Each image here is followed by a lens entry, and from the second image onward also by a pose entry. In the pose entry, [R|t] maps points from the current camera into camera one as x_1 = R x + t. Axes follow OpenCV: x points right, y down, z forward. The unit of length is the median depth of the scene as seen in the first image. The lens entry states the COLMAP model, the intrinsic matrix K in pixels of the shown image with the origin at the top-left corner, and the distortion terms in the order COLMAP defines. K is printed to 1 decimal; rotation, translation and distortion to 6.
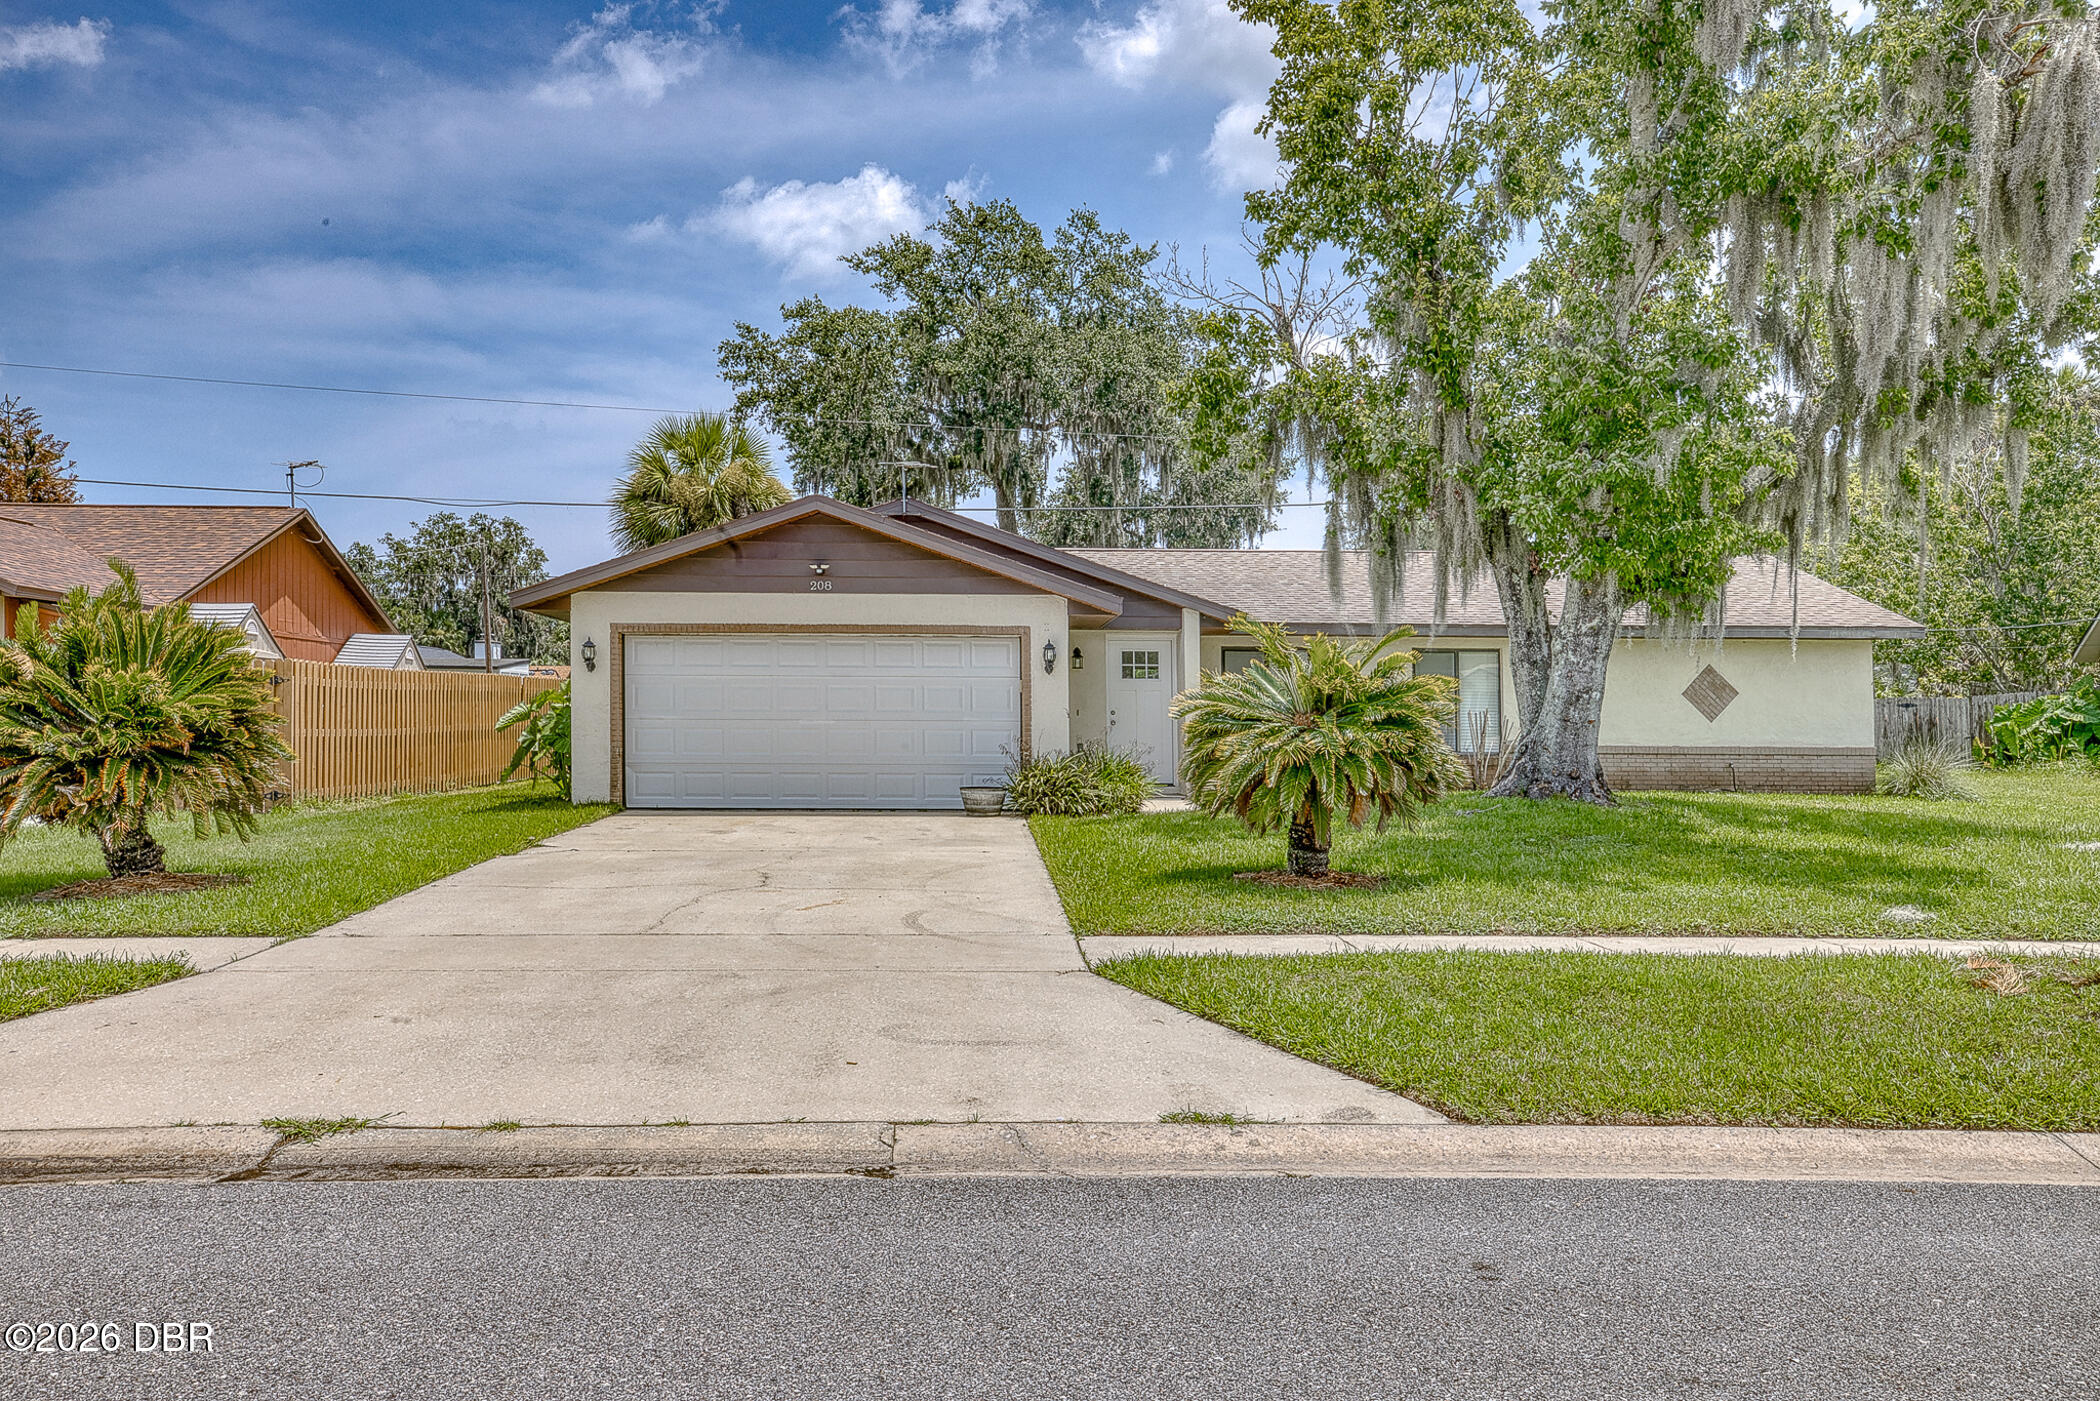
lens RADIAL K [[1659.8, 0, 996.0], [0, 1659.8, 700.9], [0, 0, 1]] dist [0.013730, 0.002205]
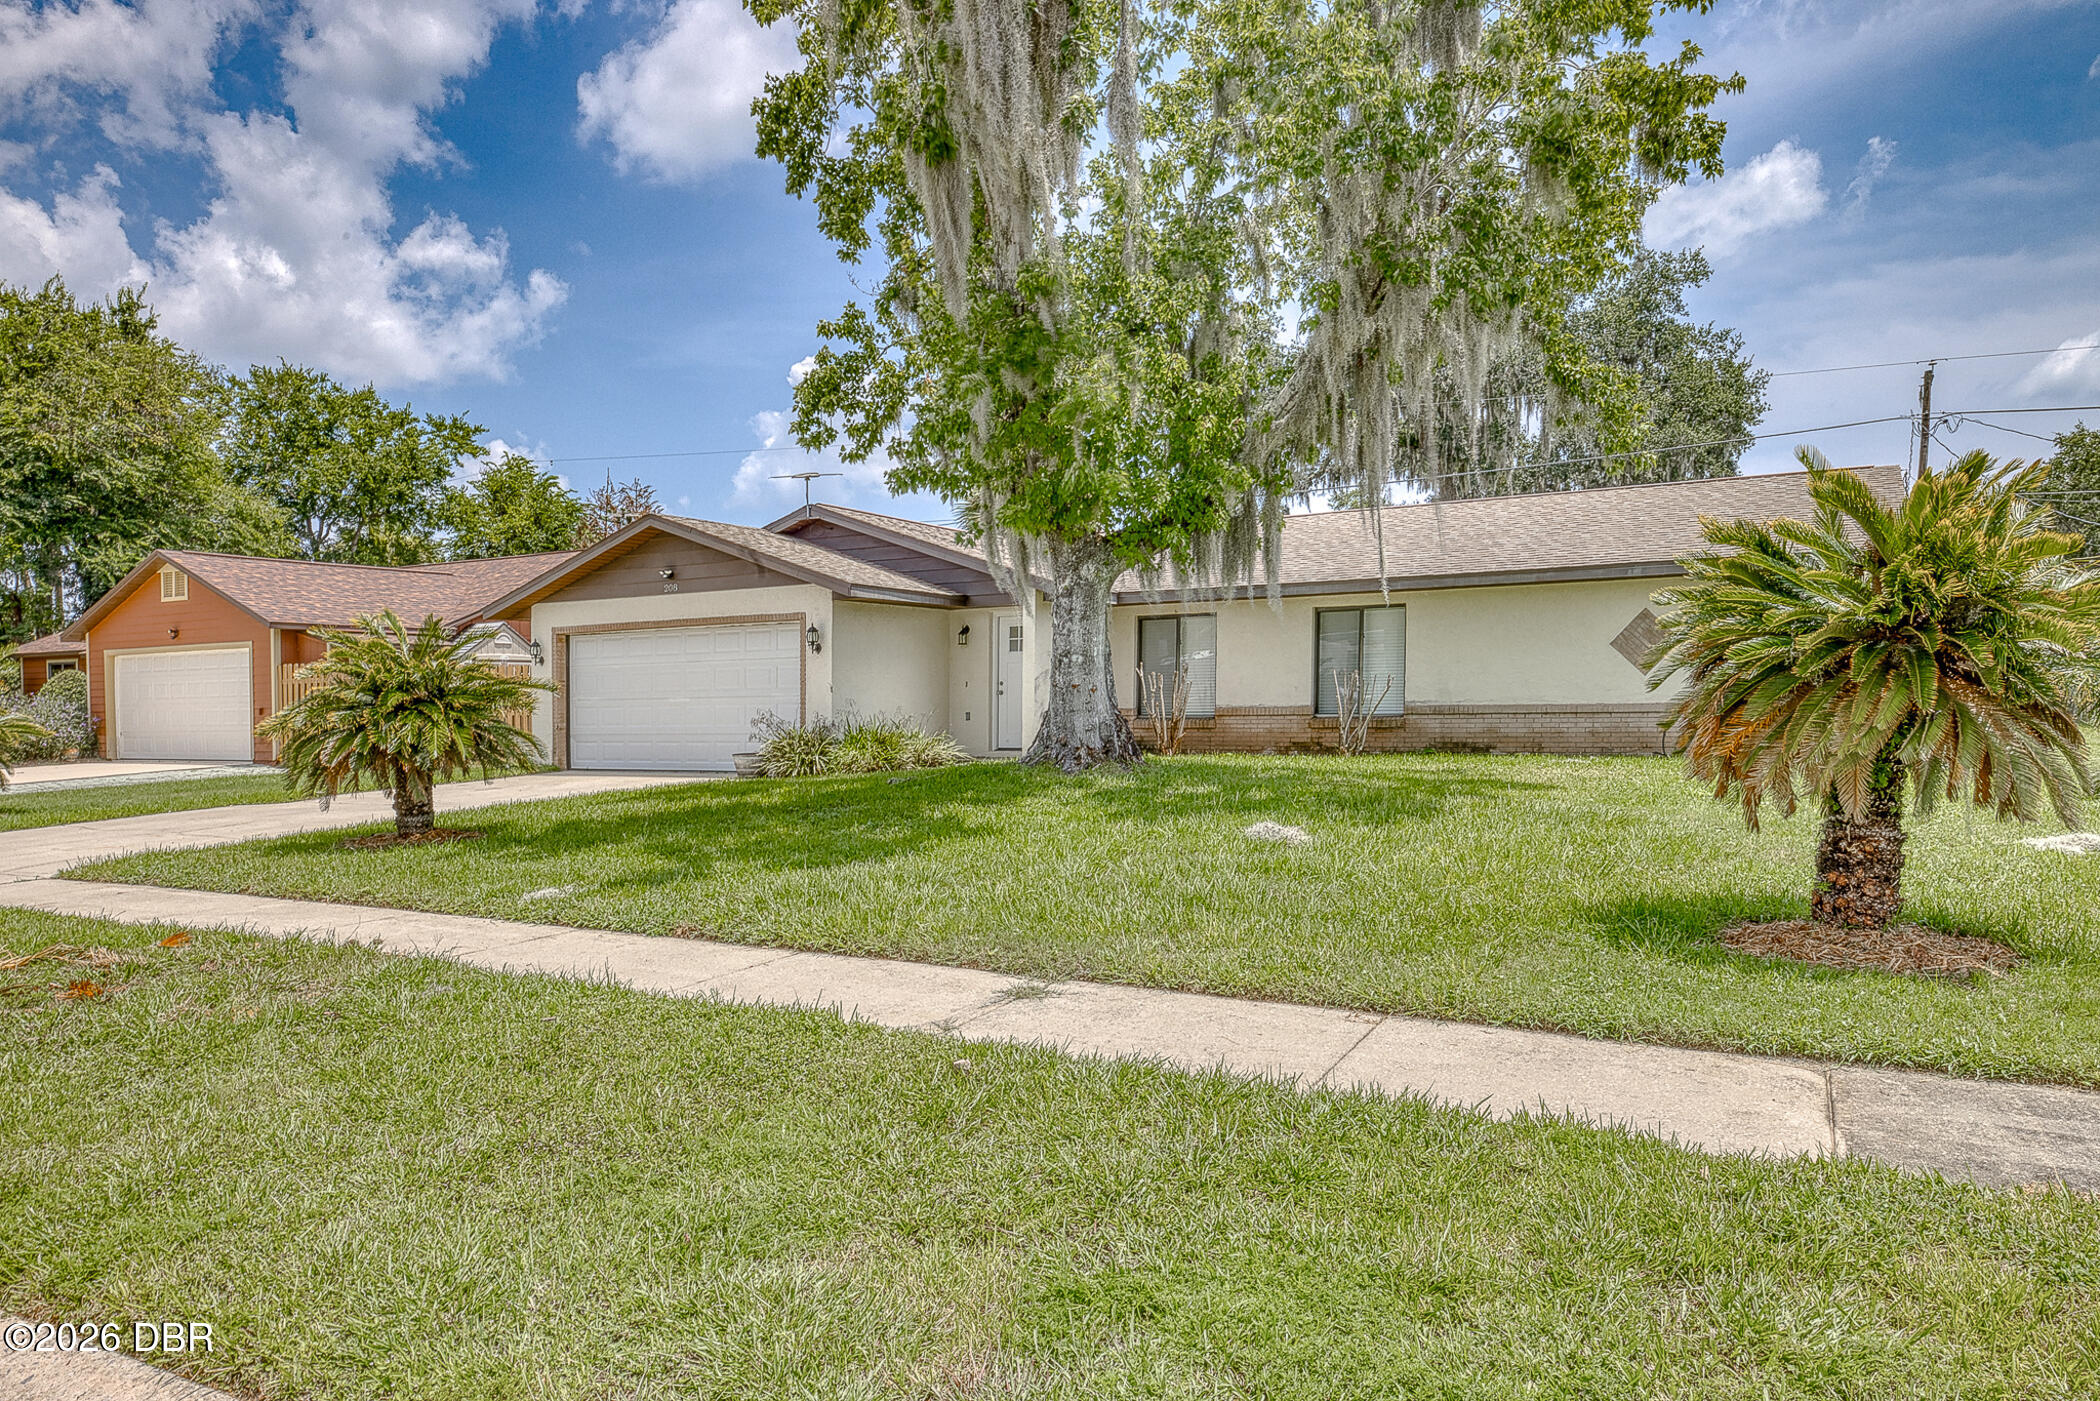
lens RADIAL K [[1452.1, 0, 1045.0], [0, 1452.1, 708.6], [0, 0, 1]] dist [-0.000416, 0.001010]
pose [[0.848715, -0.017867, -0.528549, 0.684183], [0.031591, 0.999357, 0.016945, 0.009306], [0.527907, -0.031079, 0.848733, 0.233471]]
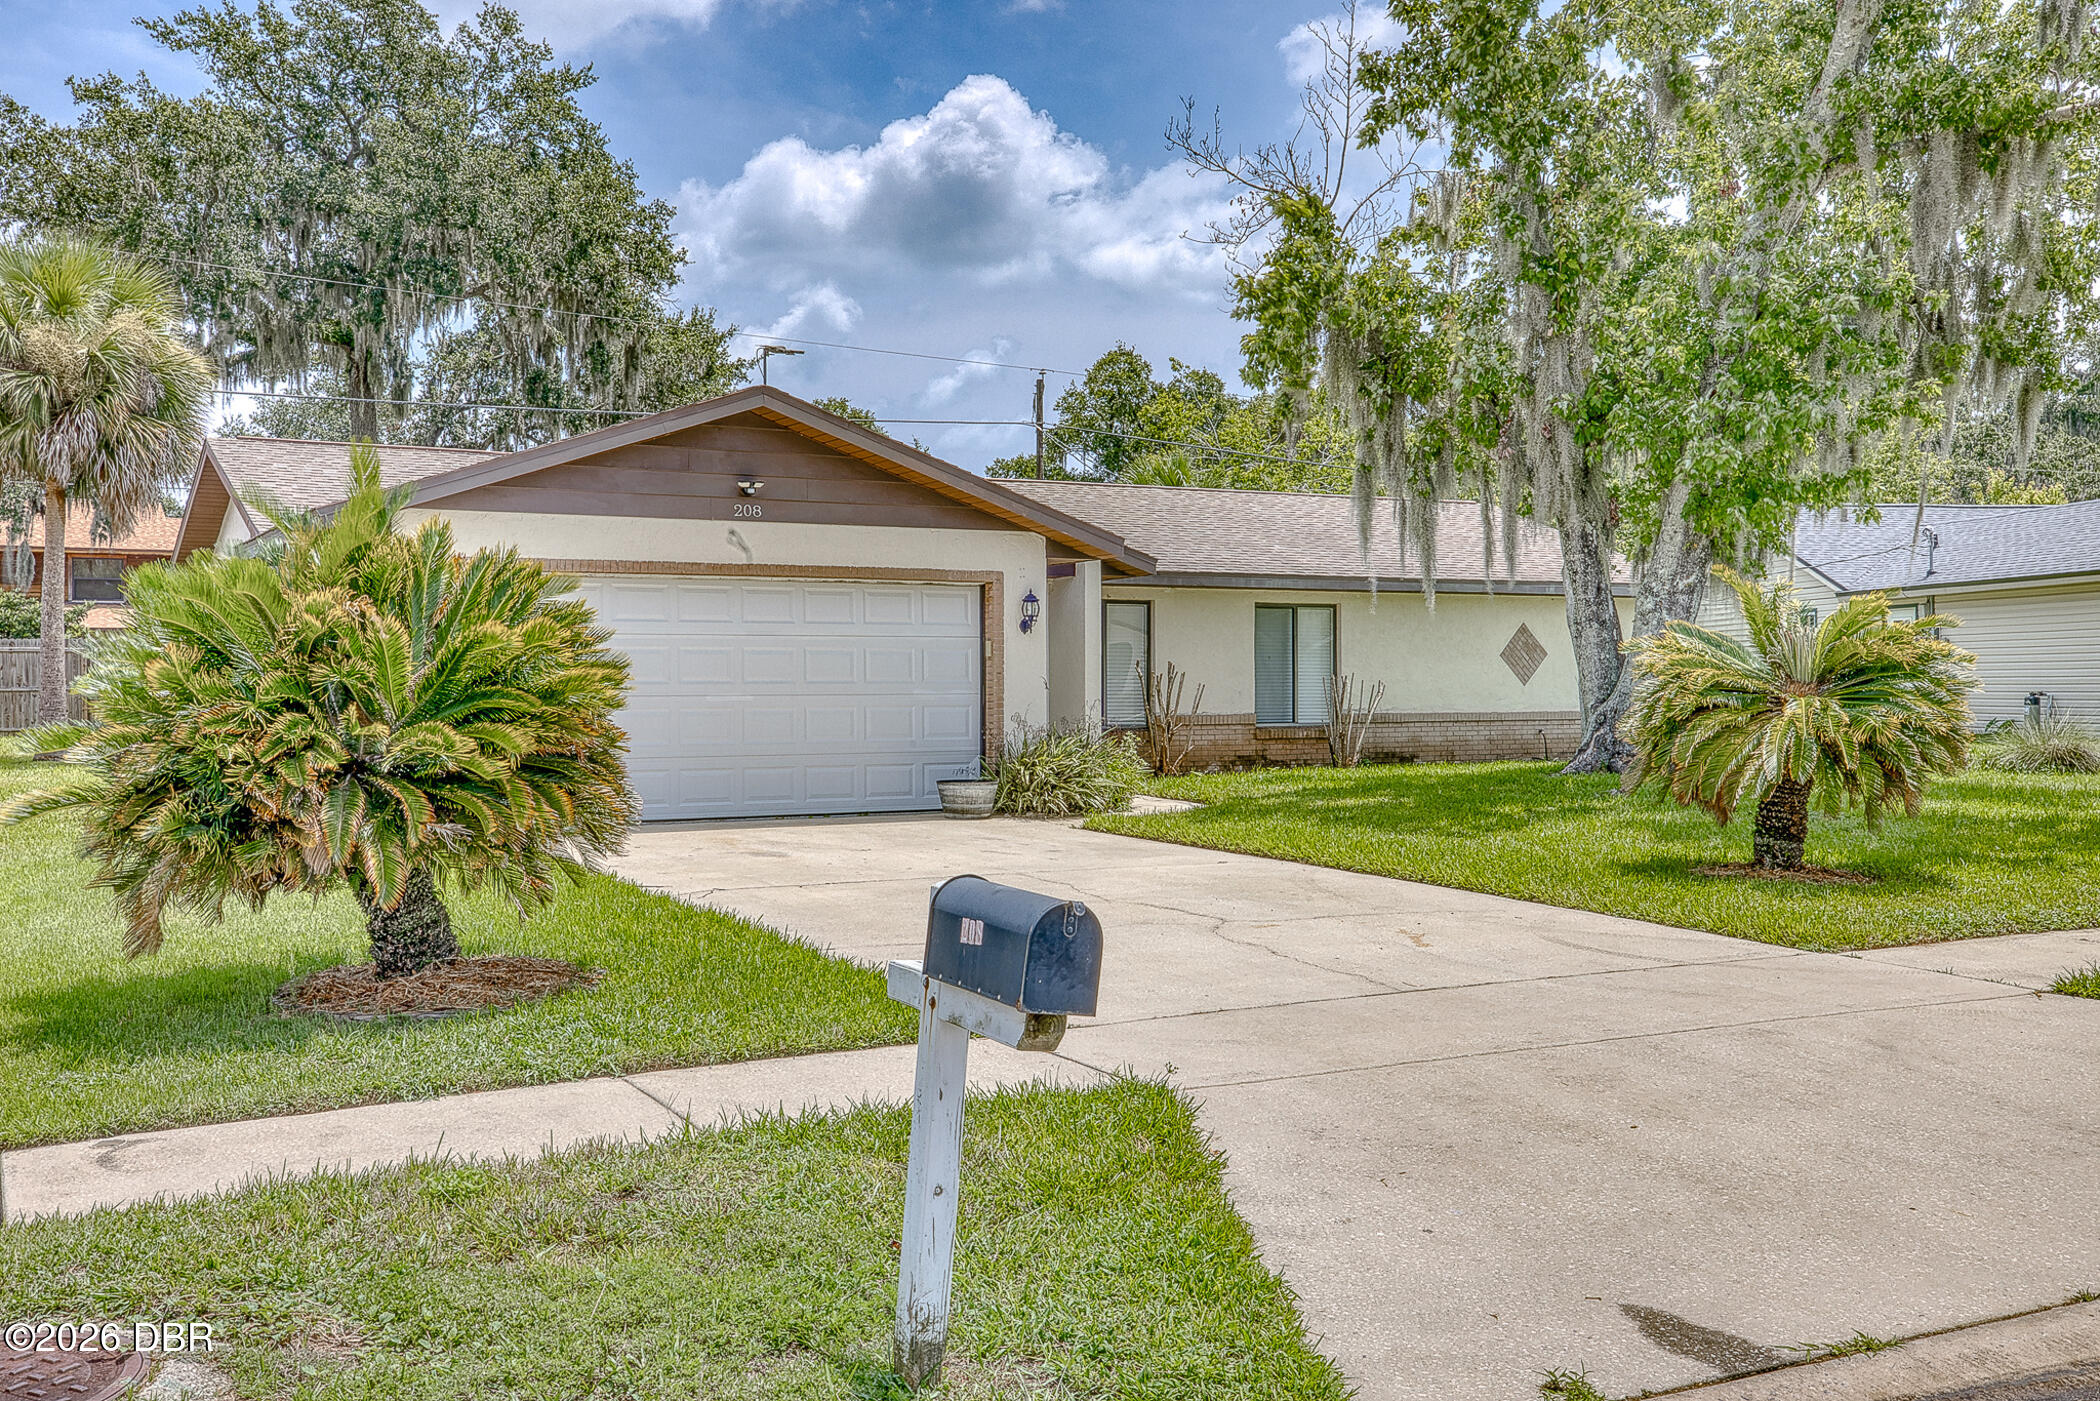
lens RADIAL K [[2050.2, 0, 1055.3], [0, 2050.2, 693.5], [0, 0, 1]] dist [0.058219, 0.000000]
pose [[0.881933, -0.012146, 0.471218, -0.408461], [0.004292, 0.999833, 0.017739, -0.004962], [-0.471355, -0.013623, 0.881839, 0.139970]]
